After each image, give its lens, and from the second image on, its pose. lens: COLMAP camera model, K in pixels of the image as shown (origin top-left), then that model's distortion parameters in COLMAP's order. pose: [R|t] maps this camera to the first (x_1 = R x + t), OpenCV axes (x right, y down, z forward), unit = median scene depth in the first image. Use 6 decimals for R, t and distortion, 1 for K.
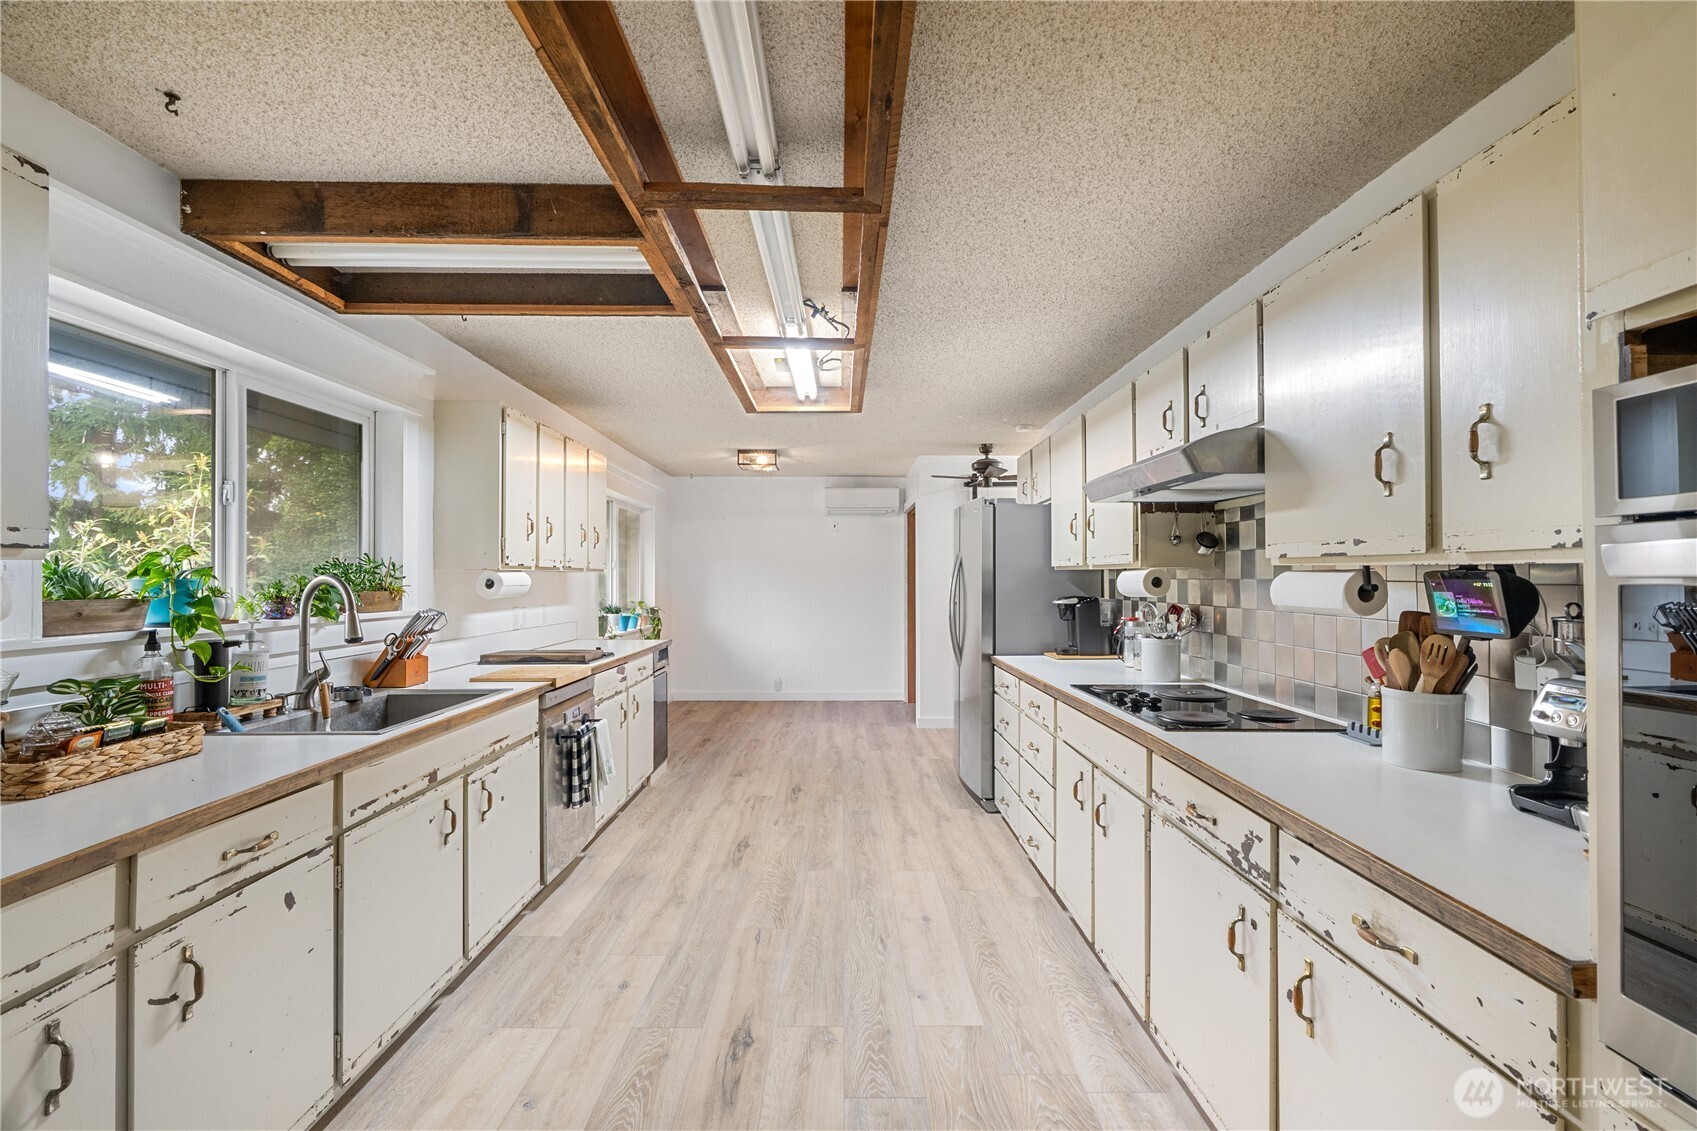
lens RADIAL K [[783.2, 0, 857.6], [0, 783.2, 567.9], [0, 0, 1]] dist [0.002758, 0.000567]
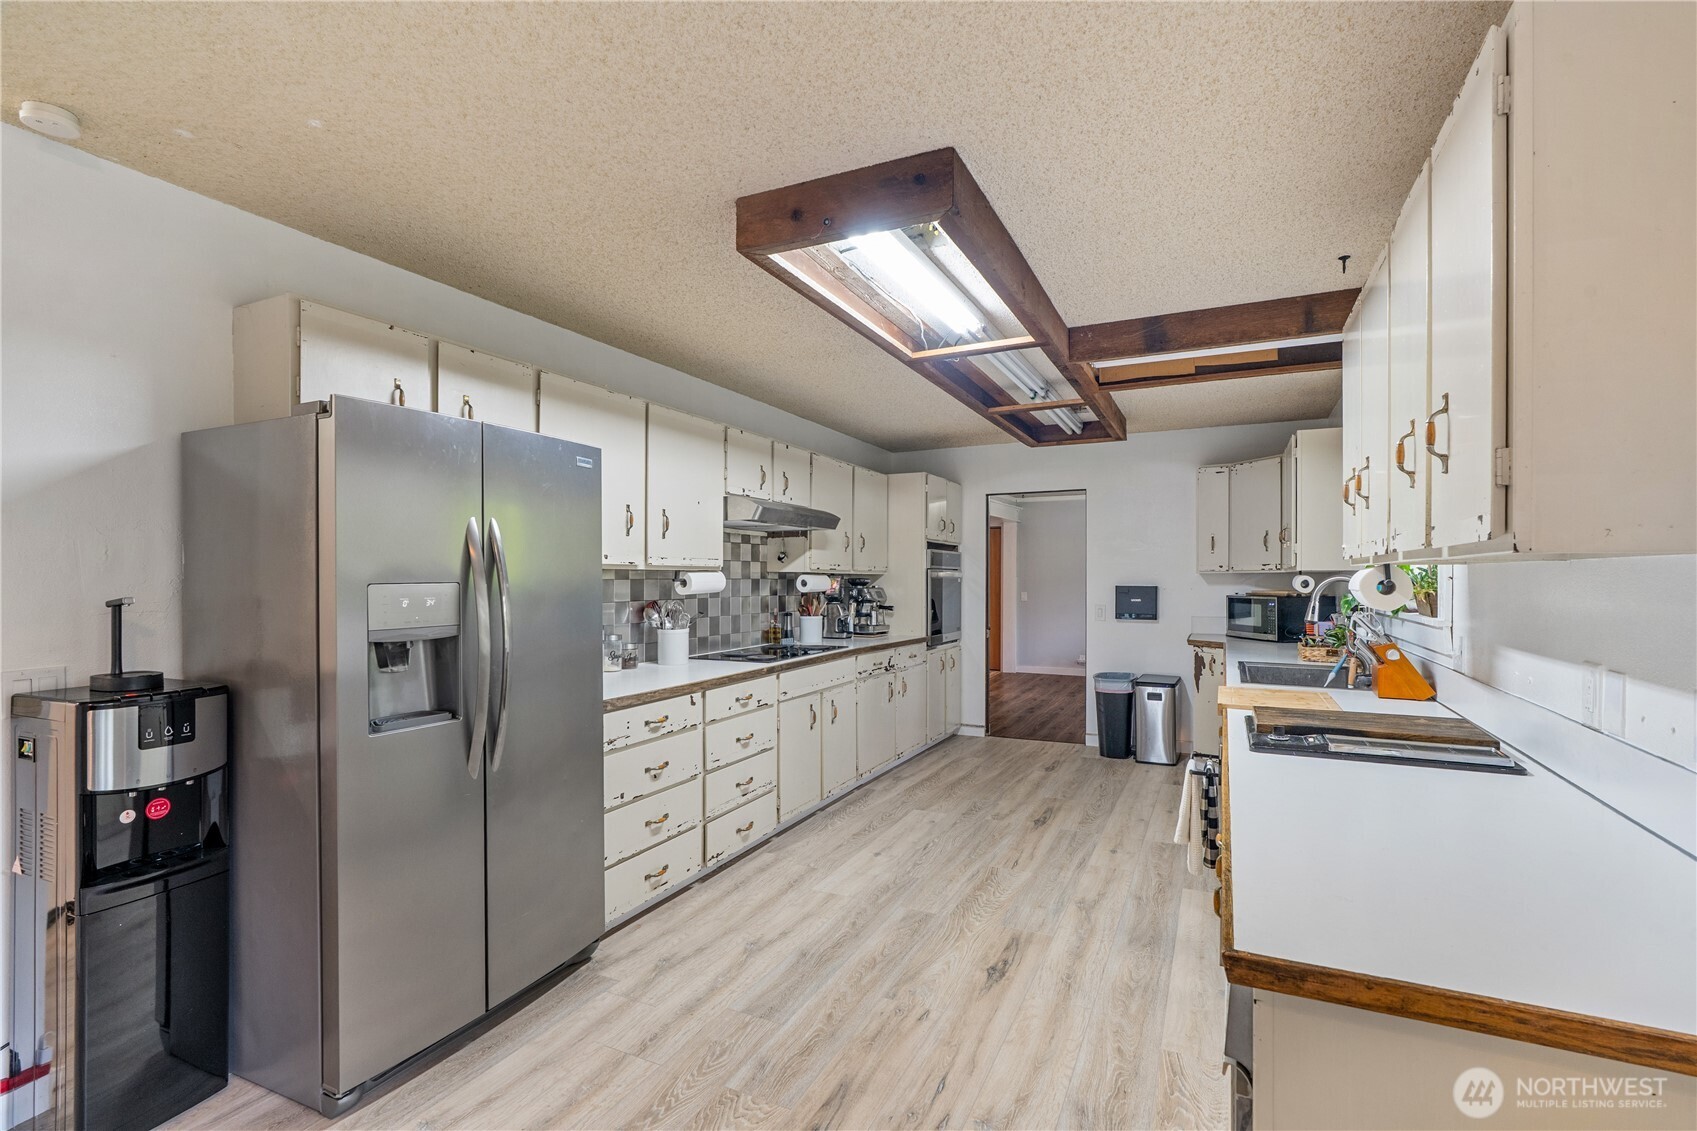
lens RADIAL K [[783.2, 0, 858.1], [0, 783.2, 574.7], [0, 0, 1]] dist [0.002758, 0.000567]
pose [[-0.897563, -0.000320, 0.440886, -0.347947], [-0.006972, 0.999885, -0.013469, 0.017876], [-0.440831, -0.015163, -0.897462, 1.717128]]
